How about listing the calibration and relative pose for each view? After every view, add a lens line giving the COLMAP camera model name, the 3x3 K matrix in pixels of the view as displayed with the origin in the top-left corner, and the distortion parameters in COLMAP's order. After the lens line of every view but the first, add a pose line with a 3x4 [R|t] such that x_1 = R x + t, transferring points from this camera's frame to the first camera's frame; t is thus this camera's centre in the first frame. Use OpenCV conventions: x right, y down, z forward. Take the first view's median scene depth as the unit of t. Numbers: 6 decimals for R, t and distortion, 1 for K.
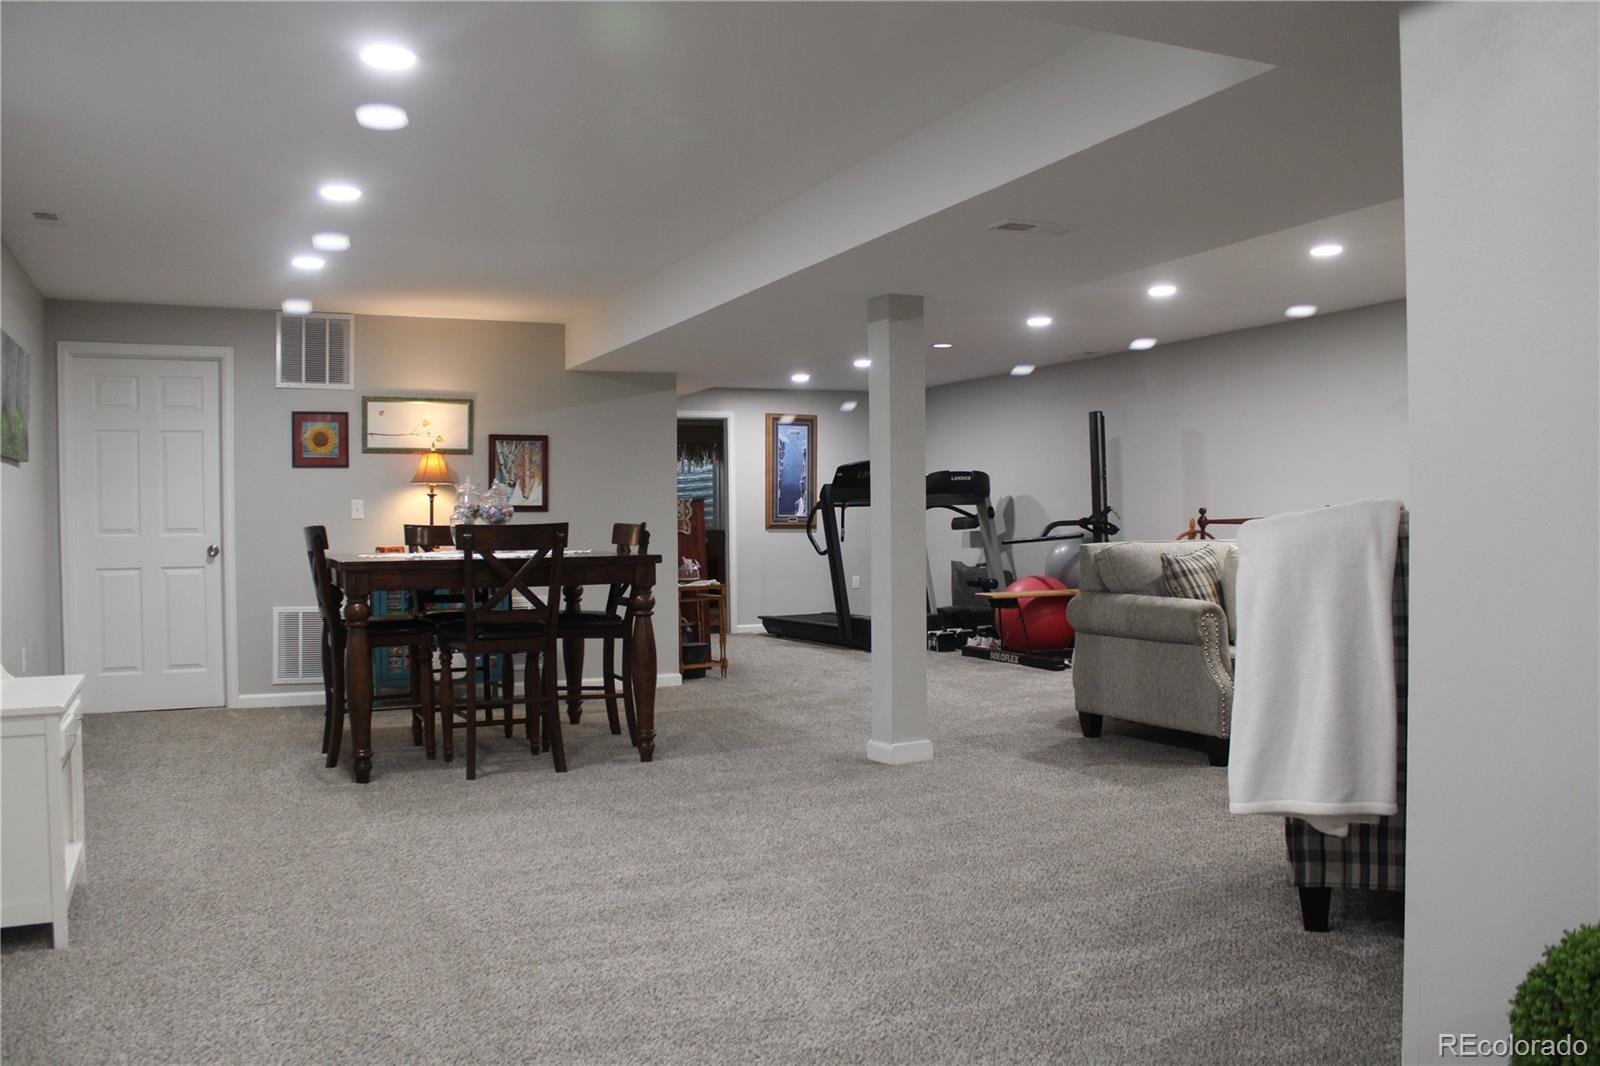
lens RADIAL K [[1346.7, 0, 800.0], [0, 1346.7, 533.0], [0, 0, 1]] dist [-0.174521, 0.145609]
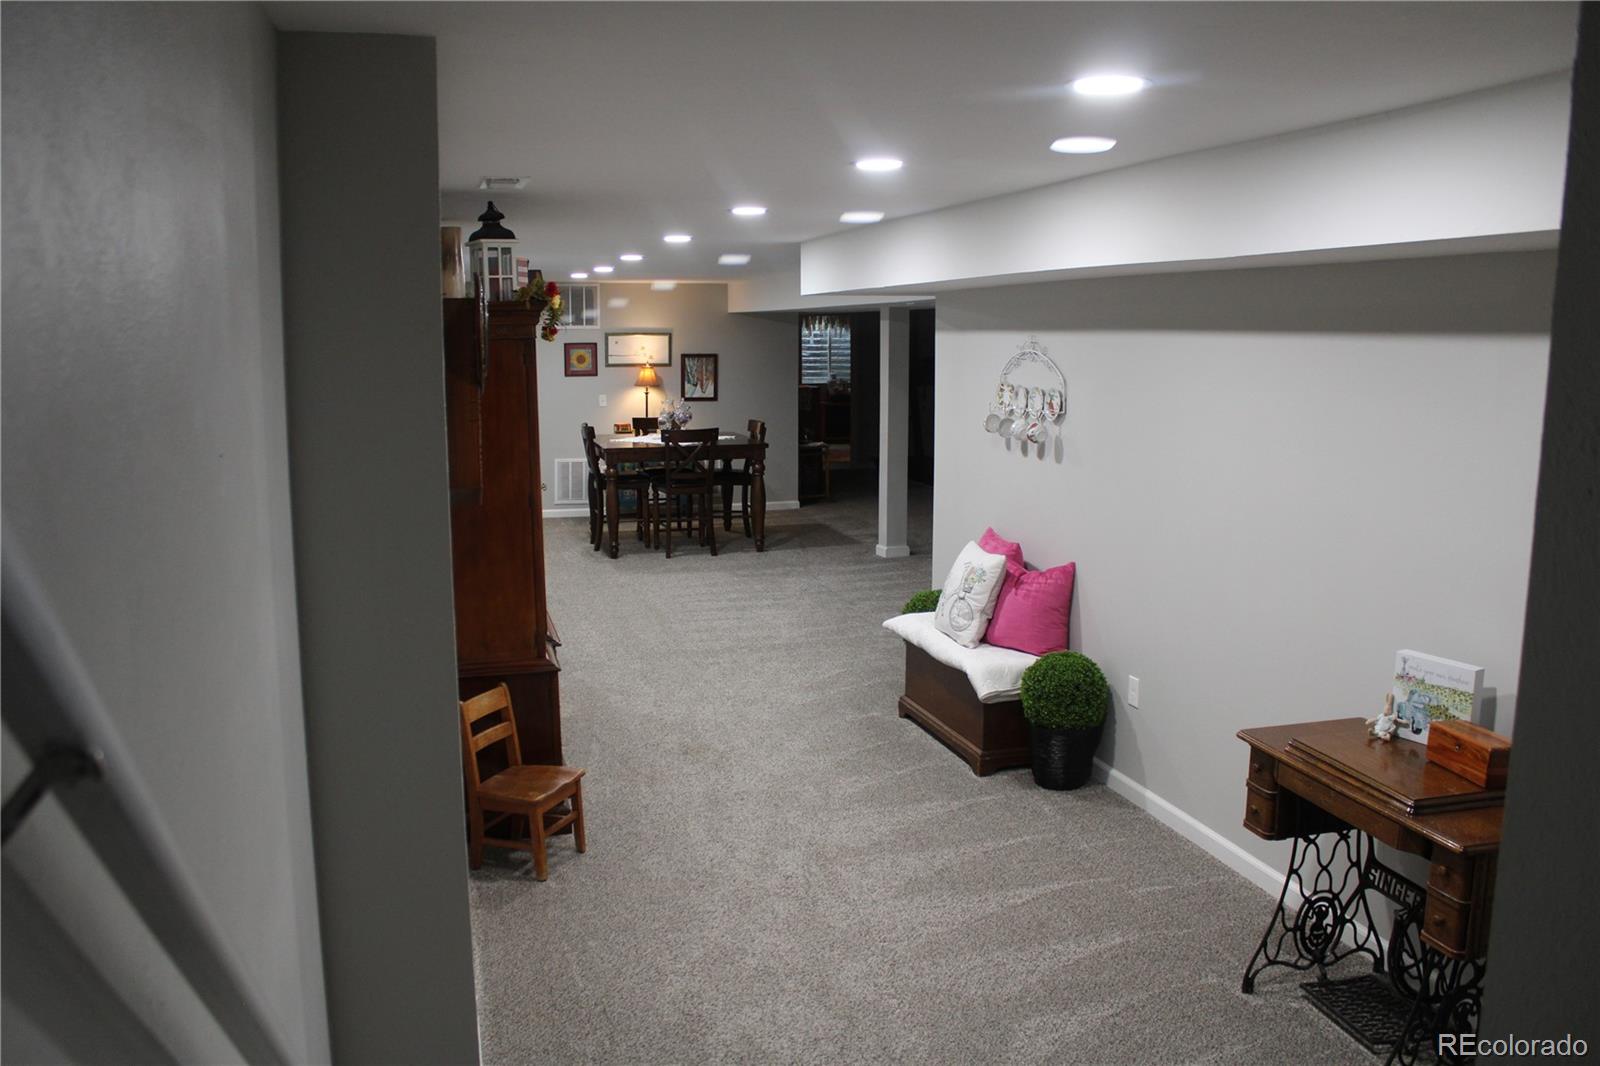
lens RADIAL K [[1345.7, 0, 792.3], [0, 1345.7, 538.3], [0, 0, 1]] dist [-0.173971, 0.151005]
pose [[0.987690, 0.032865, -0.152931, 0.195608], [-0.010073, 0.989013, 0.147488, -0.114875], [0.156098, -0.144132, 0.977169, -0.753636]]
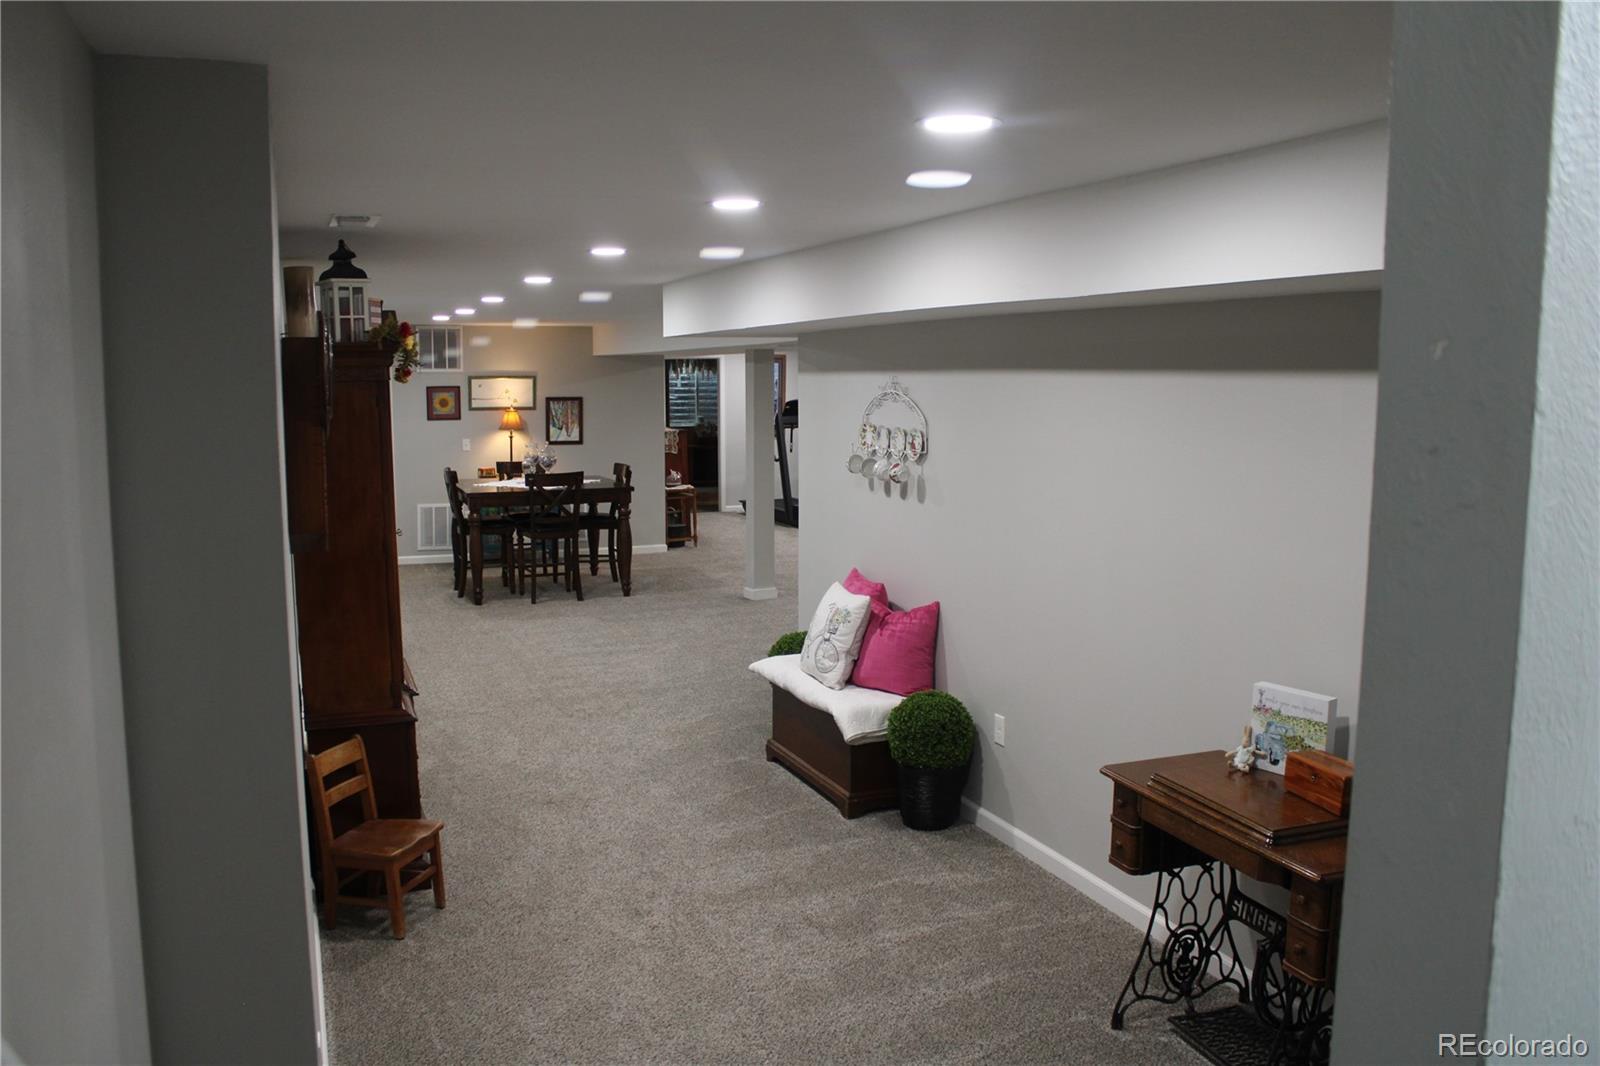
lens RADIAL K [[1346.7, 0, 800.0], [0, 1346.7, 533.0], [0, 0, 1]] dist [-0.174521, 0.145609]
pose [[0.998473, 0.016195, -0.052810, 0.199425], [-0.010252, 0.993777, 0.110920, -0.113764], [0.054278, -0.110209, 0.992425, -0.747009]]
